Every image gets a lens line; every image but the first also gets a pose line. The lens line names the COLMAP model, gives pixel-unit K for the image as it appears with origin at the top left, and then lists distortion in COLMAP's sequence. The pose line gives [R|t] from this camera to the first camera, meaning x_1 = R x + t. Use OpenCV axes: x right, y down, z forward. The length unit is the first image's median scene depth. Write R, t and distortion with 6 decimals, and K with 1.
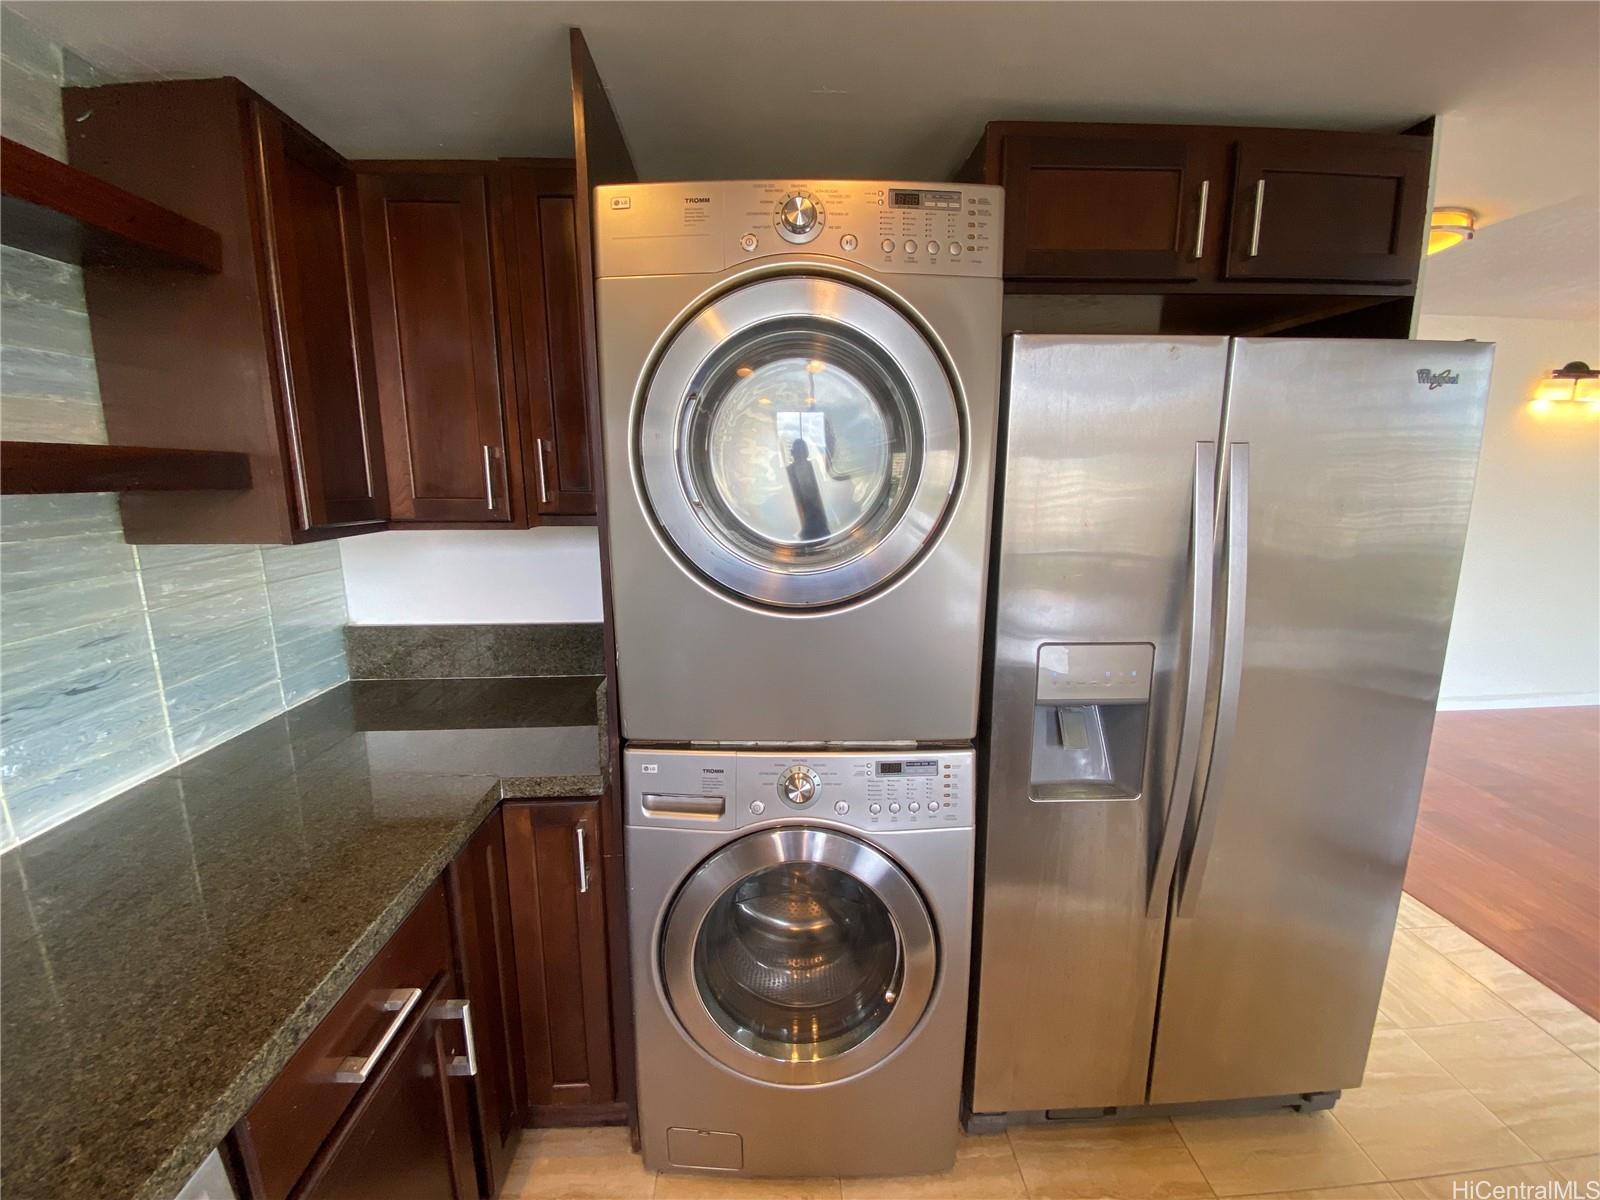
lens RADIAL K [[657.8, 0, 802.7], [0, 657.8, 599.9], [0, 0, 1]] dist [-0.010061, -0.002322]
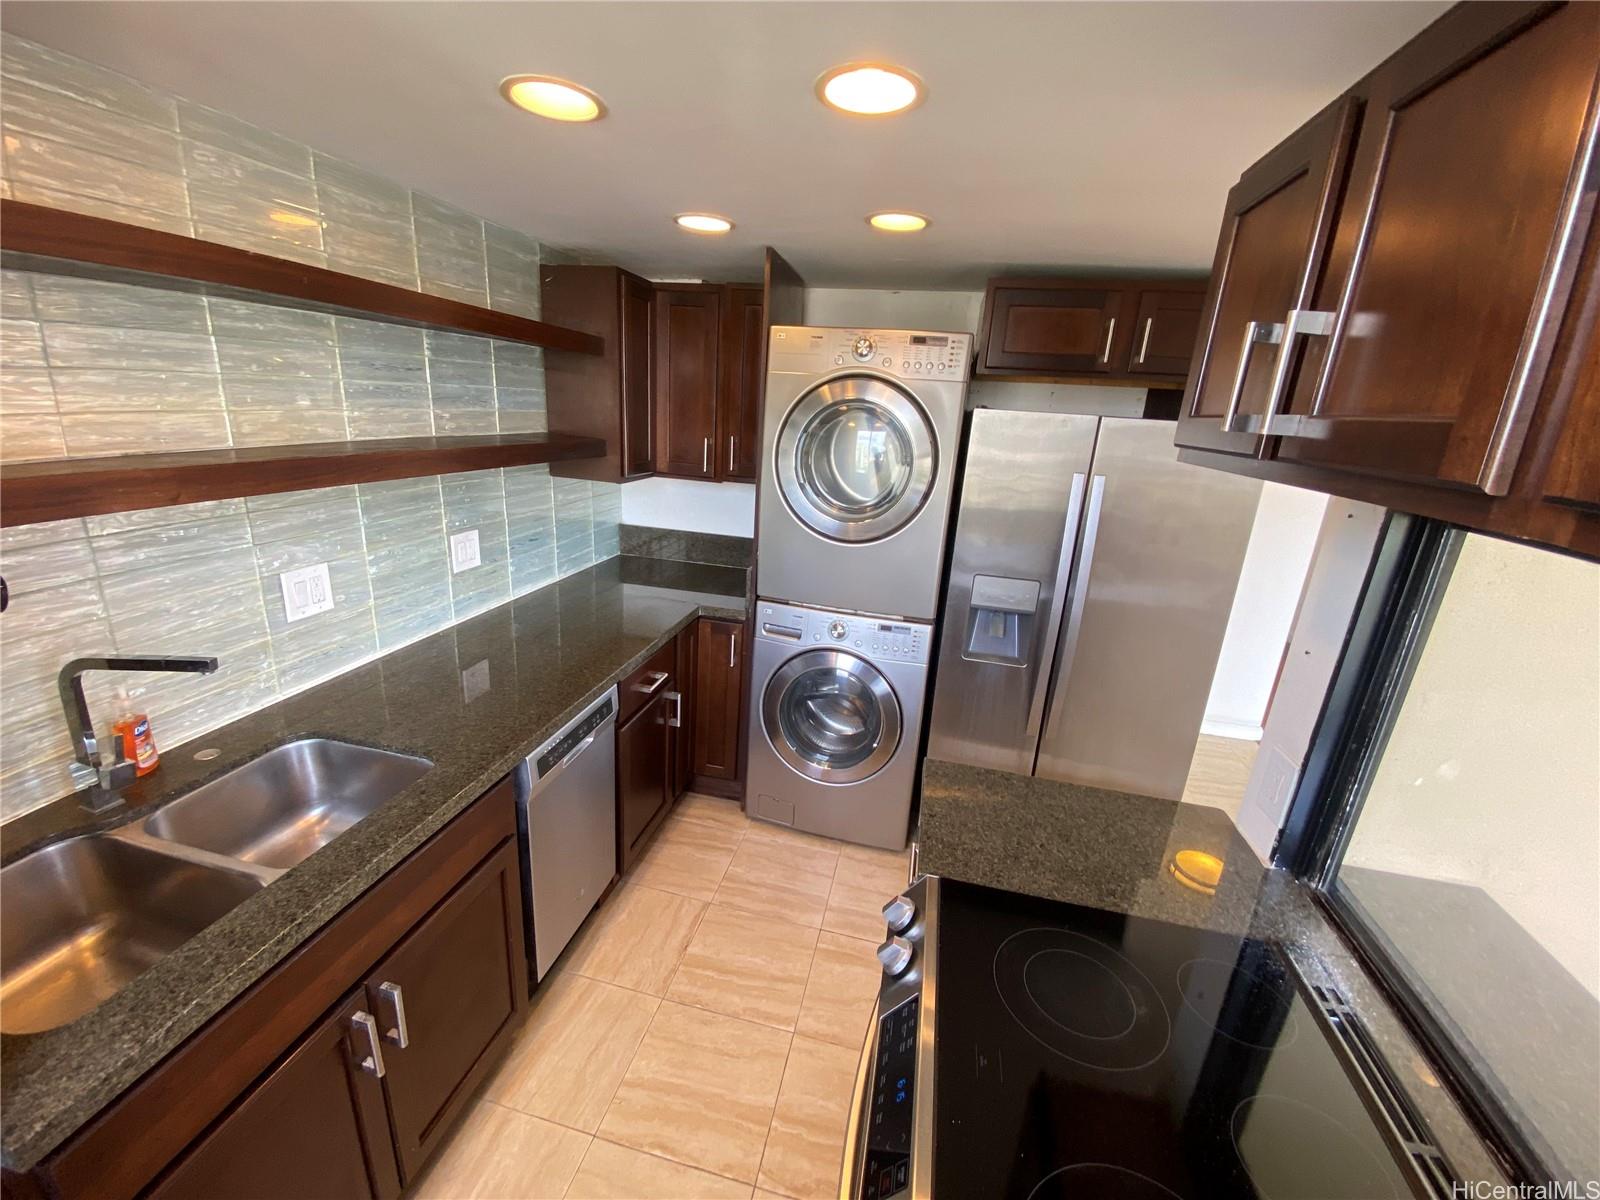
lens RADIAL K [[648.3, 0, 794.0], [0, 648.3, 598.7], [0, 0, 1]] dist [0.020527, -0.019012]
pose [[0.962540, 0.134412, -0.235479, 0.304460], [-0.110141, 0.987424, 0.113416, -0.016583], [0.247762, -0.083232, 0.965239, -0.890912]]
